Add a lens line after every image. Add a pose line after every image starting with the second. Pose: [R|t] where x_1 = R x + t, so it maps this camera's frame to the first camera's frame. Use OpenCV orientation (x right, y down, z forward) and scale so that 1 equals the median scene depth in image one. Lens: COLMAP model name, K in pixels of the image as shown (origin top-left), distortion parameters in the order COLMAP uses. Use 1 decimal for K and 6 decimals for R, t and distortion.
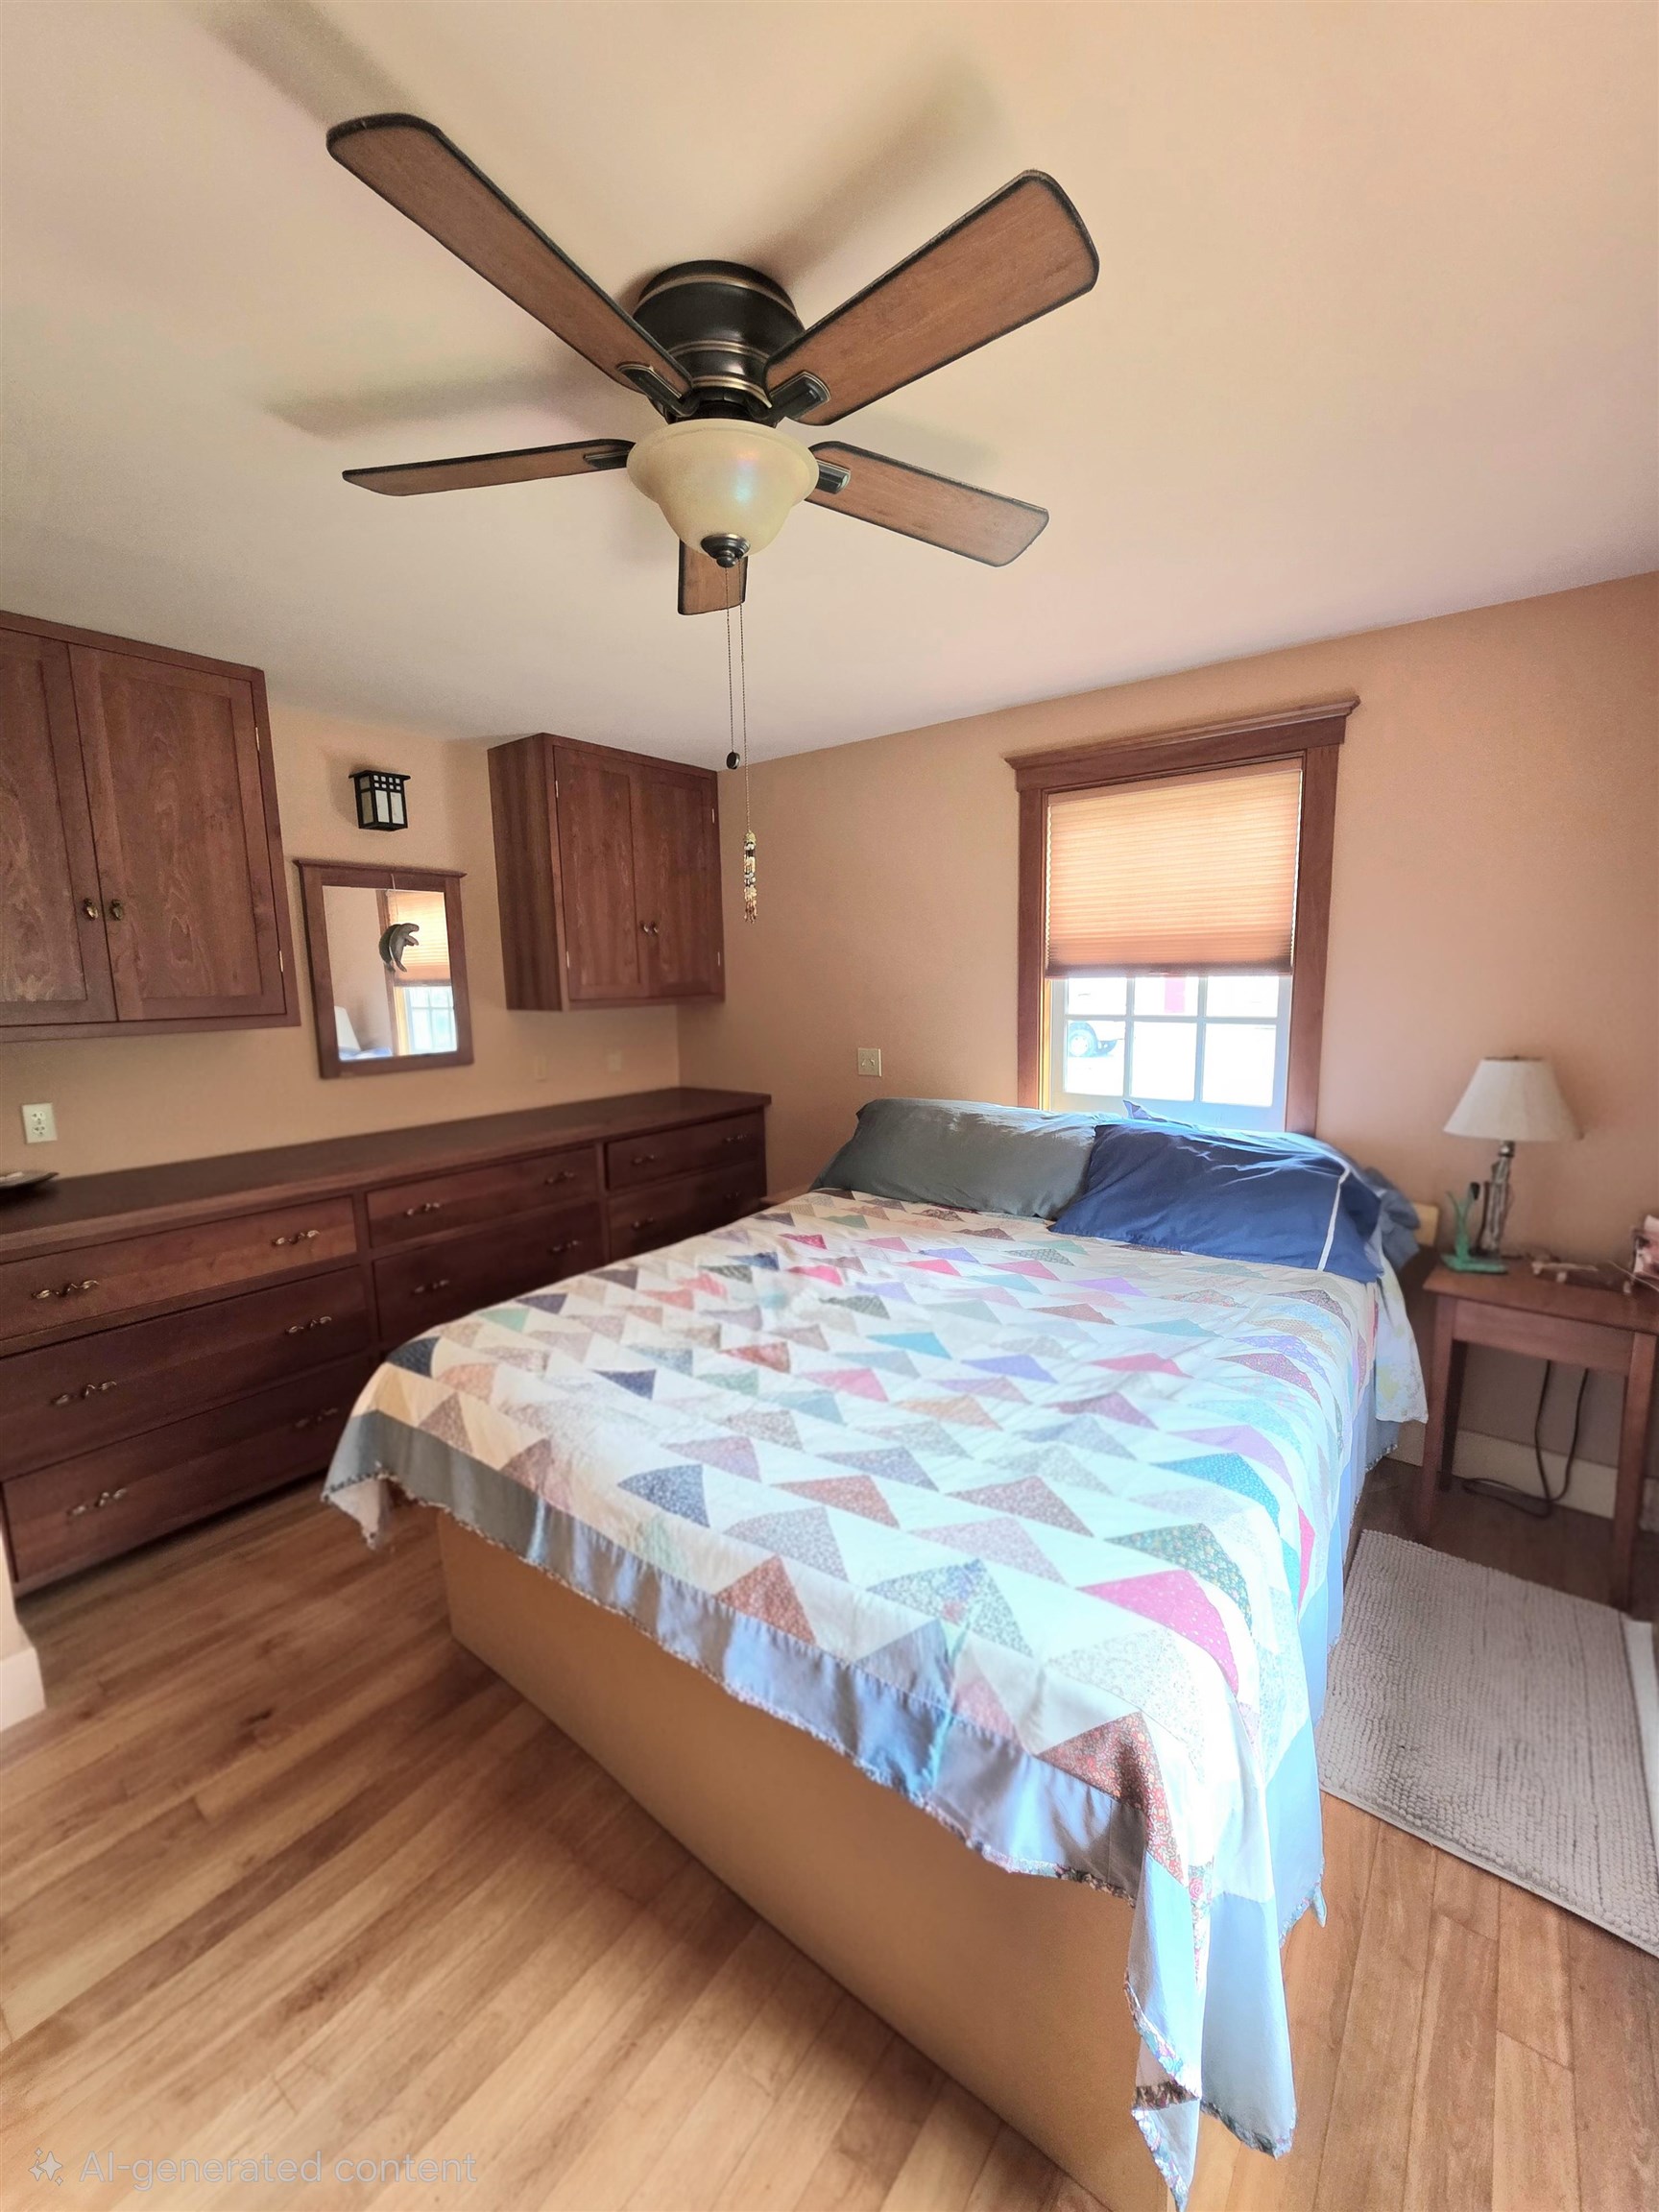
lens RADIAL K [[882.3, 0, 832.1], [0, 882.3, 1108.3], [0, 0, 1]] dist [-0.002068, -0.000333]
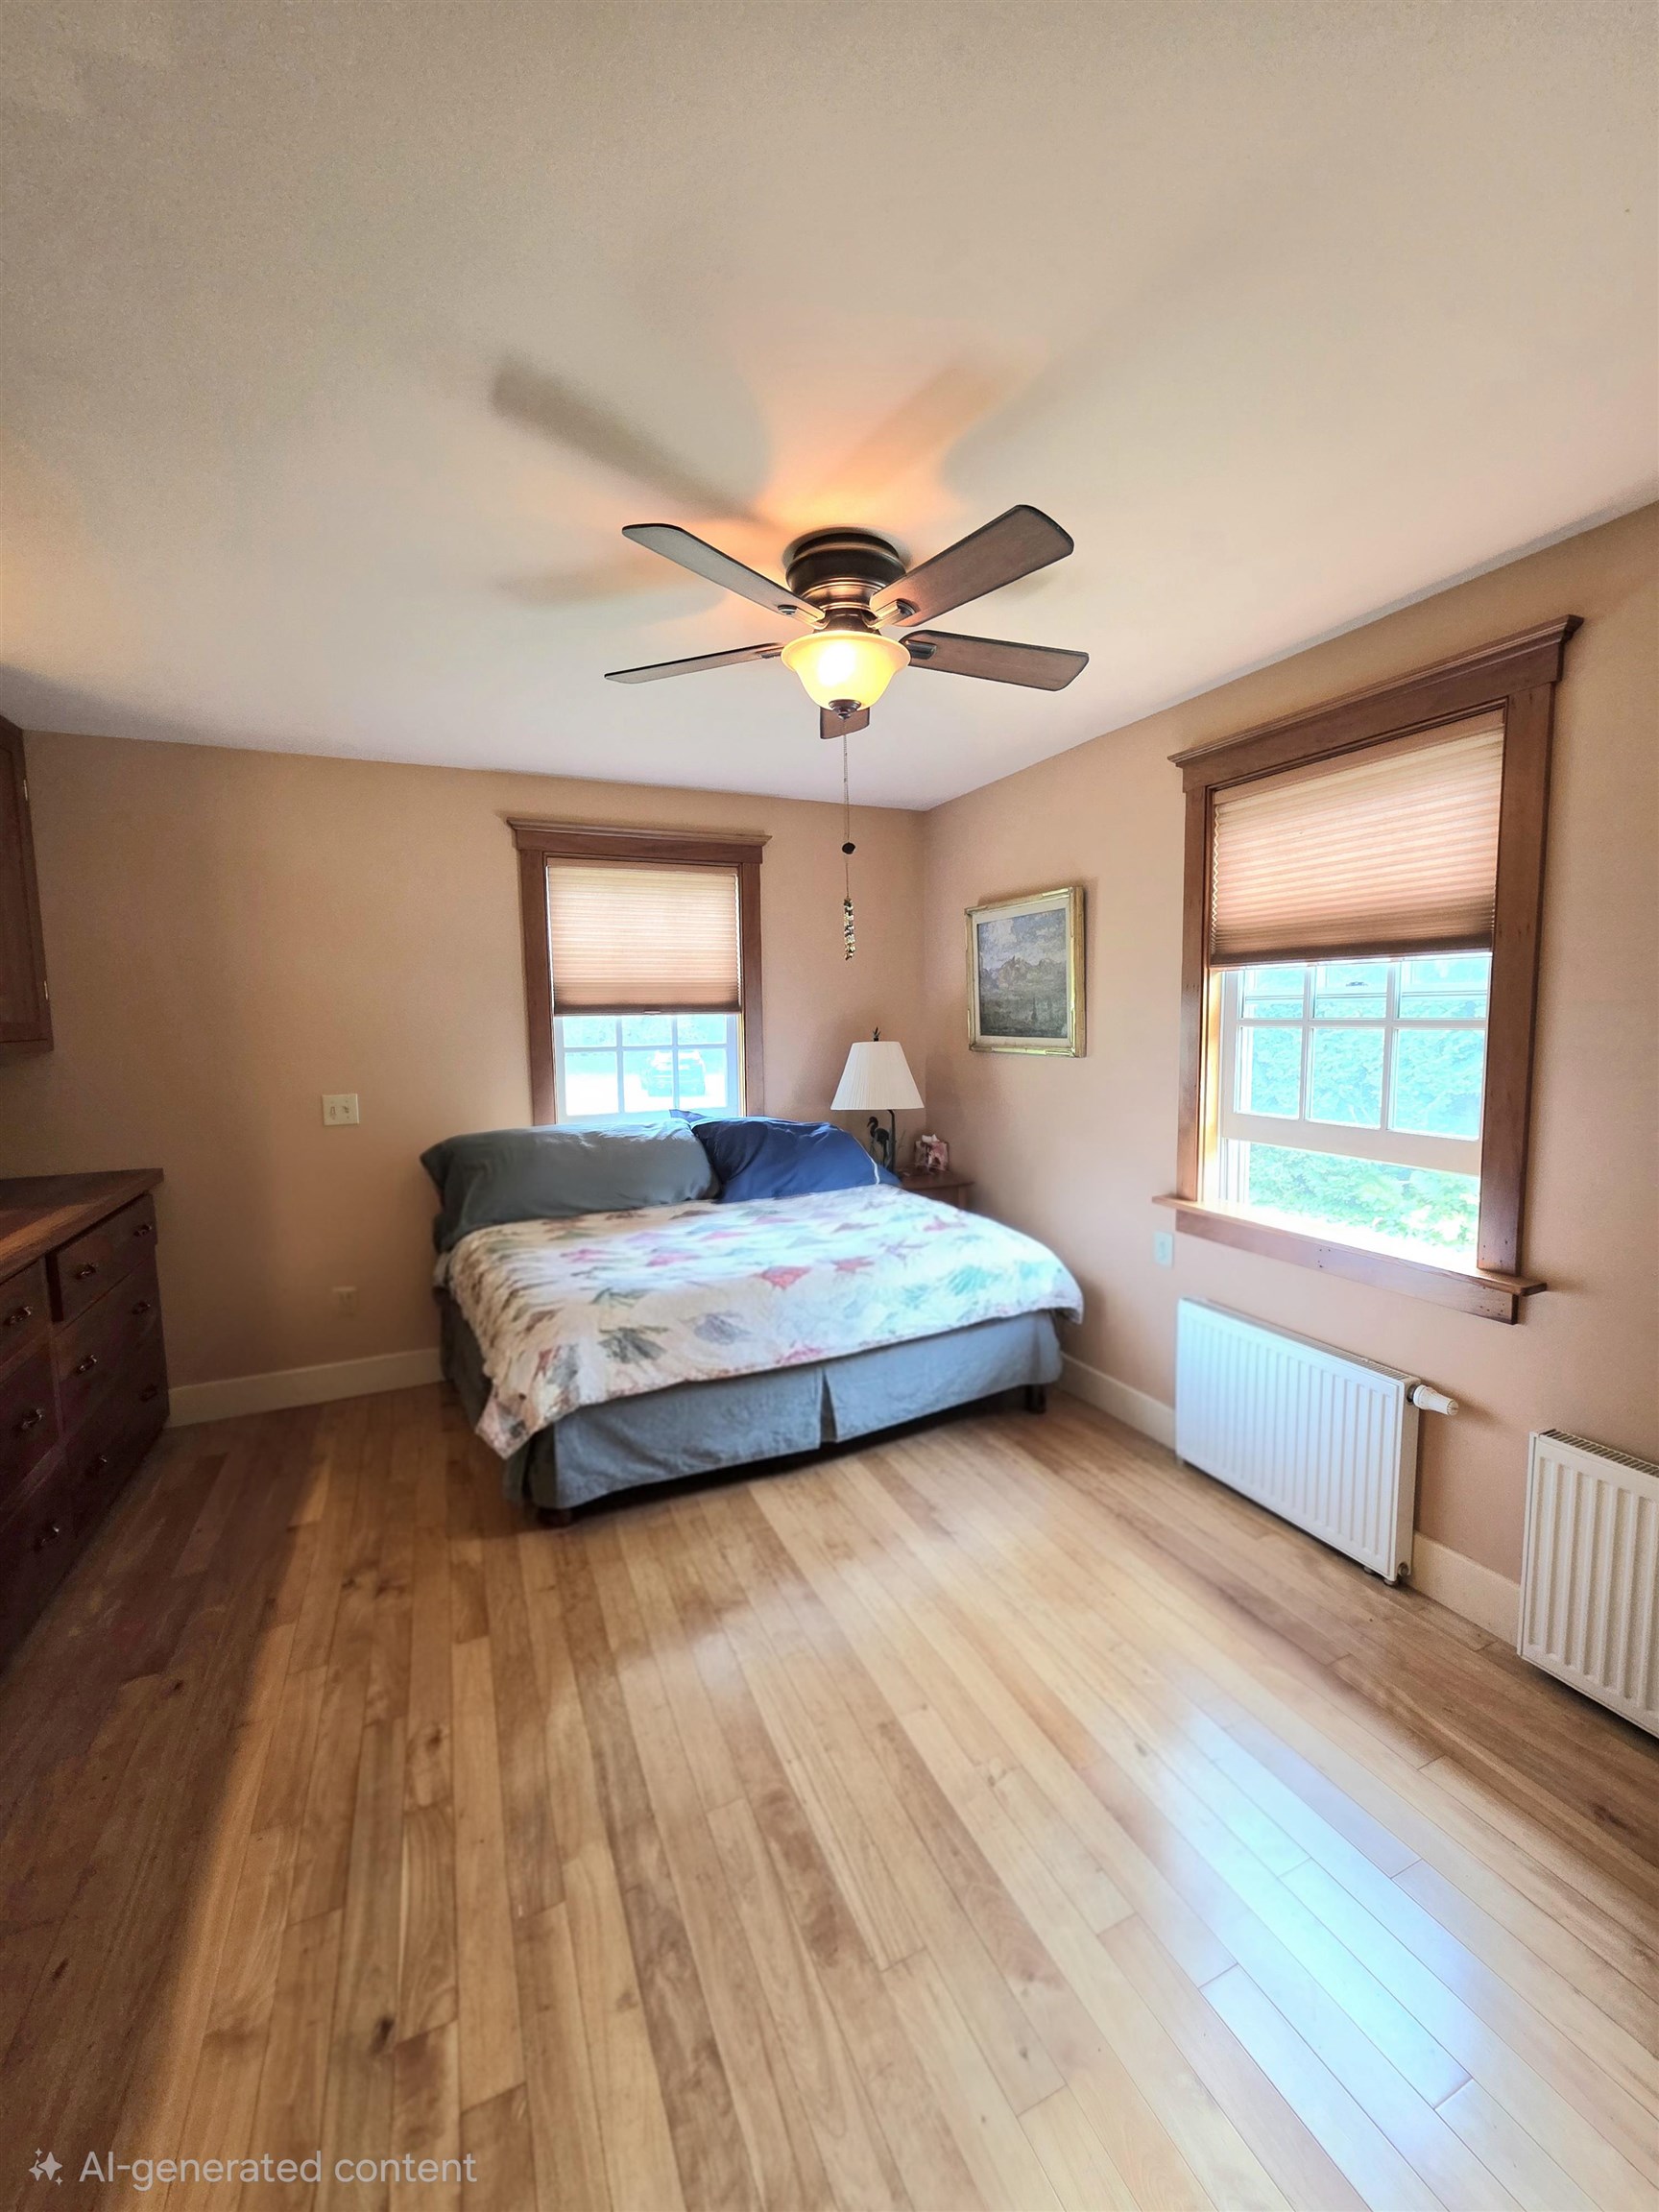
lens RADIAL K [[882.3, 0, 822.5], [0, 882.3, 1101.4], [0, 0, 1]] dist [-0.002068, -0.000333]
pose [[0.484100, -0.077974, 0.871531, -0.866732], [0.139018, 0.990225, 0.011375, -0.004984], [-0.863899, 0.115652, 0.490208, 0.230257]]
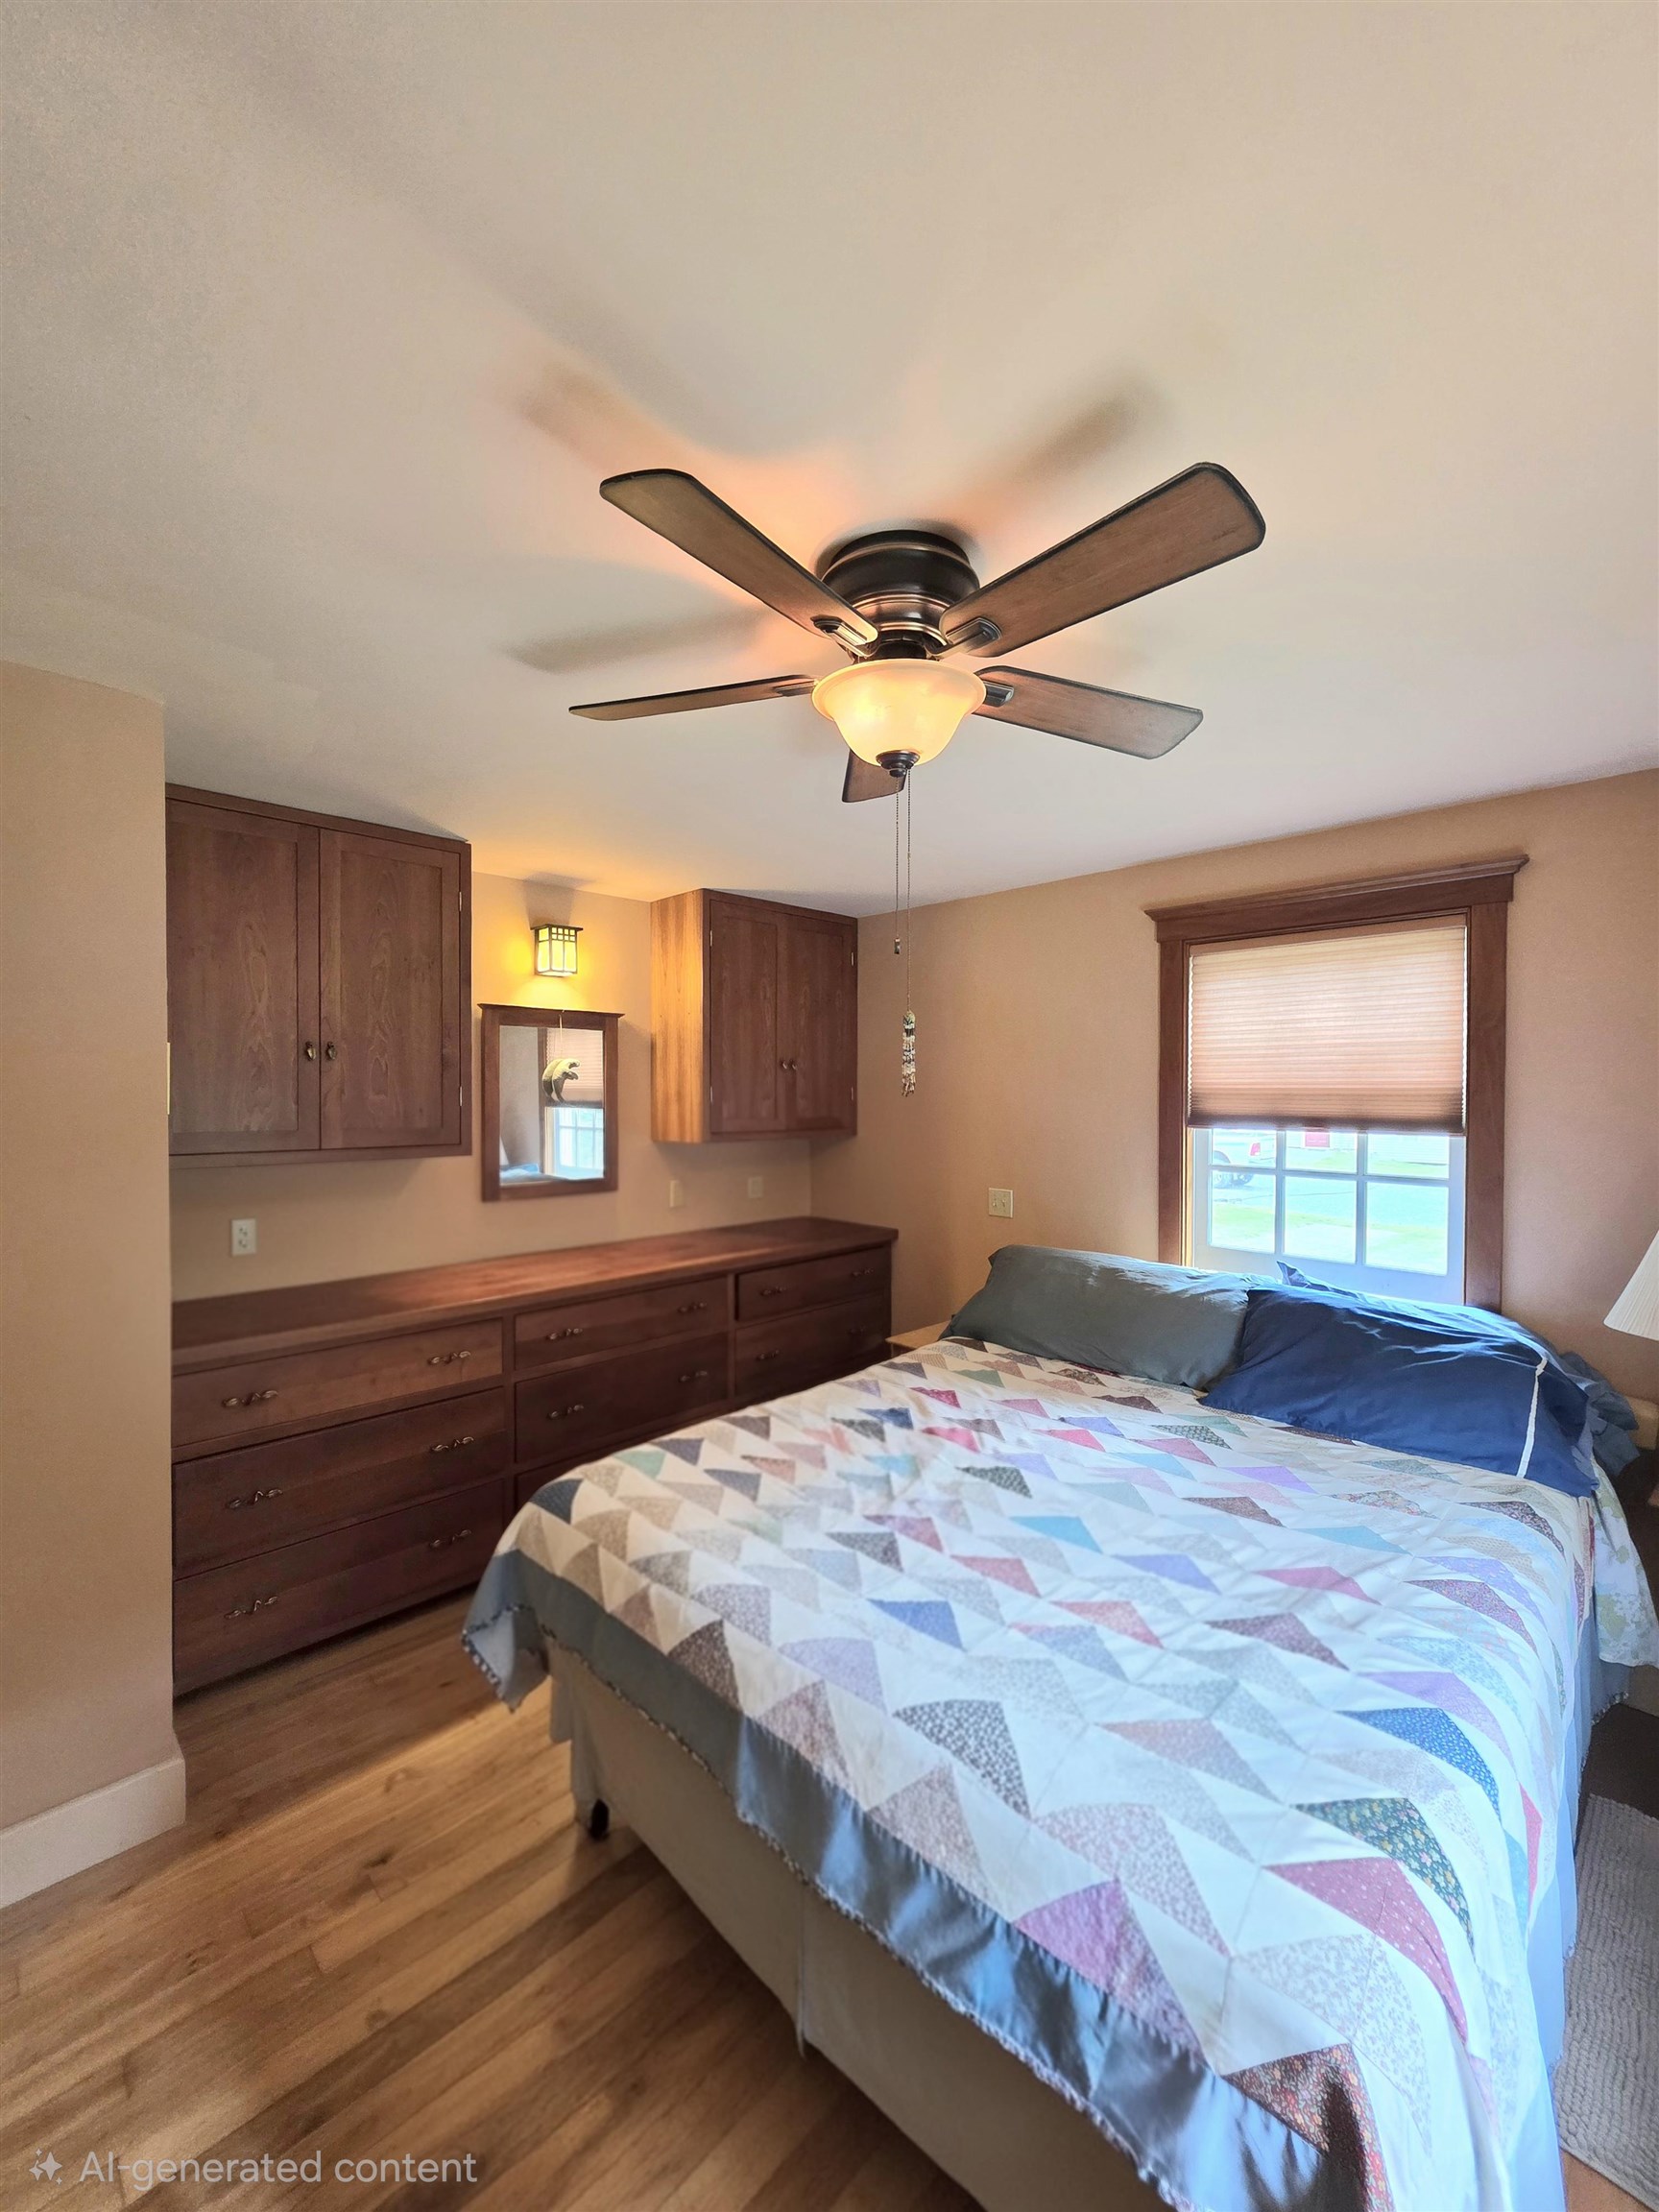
lens RADIAL K [[882.3, 0, 830.9], [0, 882.3, 1110.0], [0, 0, 1]] dist [-0.002068, -0.000333]
pose [[0.990406, 0.026014, -0.135717, -0.025370], [-0.043338, 0.991044, -0.126304, -0.038629], [0.131216, 0.130974, 0.982664, -0.017050]]
